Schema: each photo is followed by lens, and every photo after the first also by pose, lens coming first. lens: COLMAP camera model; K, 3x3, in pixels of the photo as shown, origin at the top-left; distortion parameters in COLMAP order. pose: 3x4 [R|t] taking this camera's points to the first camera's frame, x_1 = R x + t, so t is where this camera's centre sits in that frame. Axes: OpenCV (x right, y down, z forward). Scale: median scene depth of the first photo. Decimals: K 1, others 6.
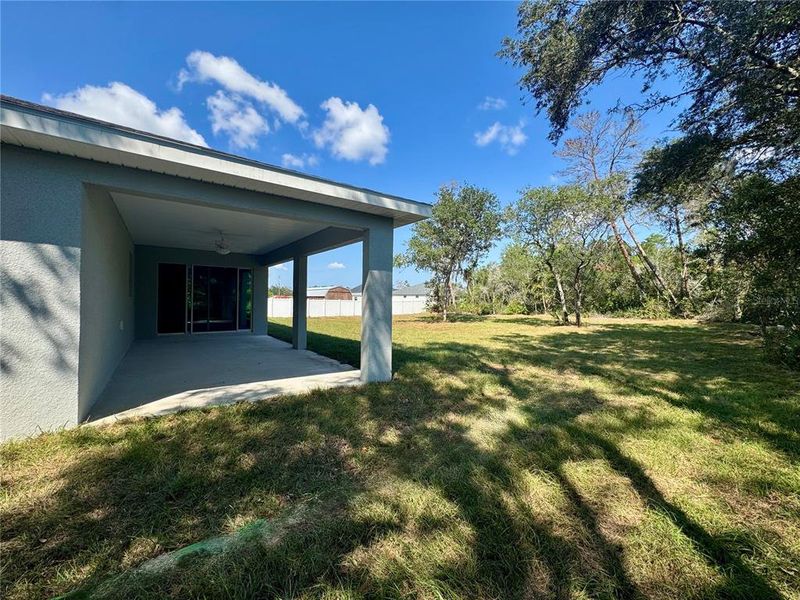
lens RADIAL K [[320.1, 0, 400.0], [0, 320.1, 300.0], [0, 0, 1]] dist [-0.001596, -0.000041]
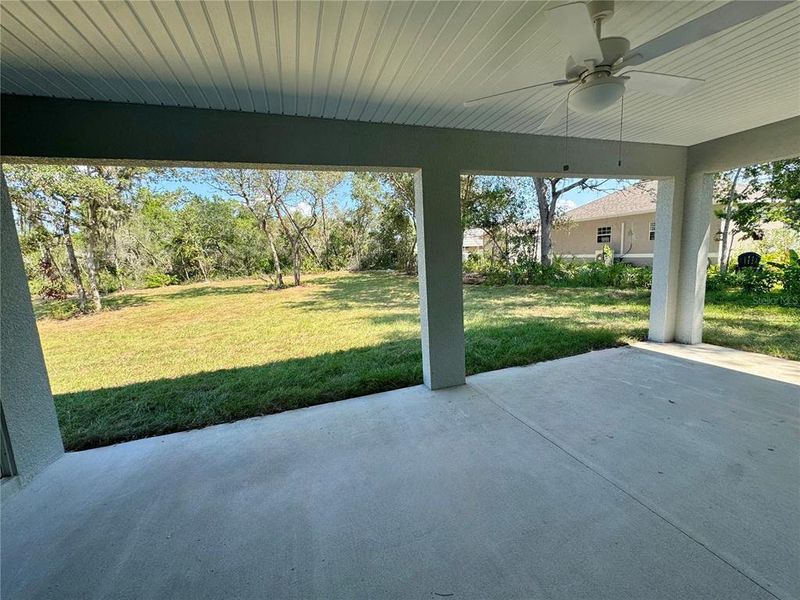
lens RADIAL K [[320.1, 0, 400.0], [0, 320.1, 300.0], [0, 0, 1]] dist [-0.001596, -0.000041]
pose [[0.303850, -0.169908, 0.937447, -0.254356], [0.060249, 0.985426, 0.159076, -0.014214], [-0.950813, 0.008145, 0.309659, 0.313582]]
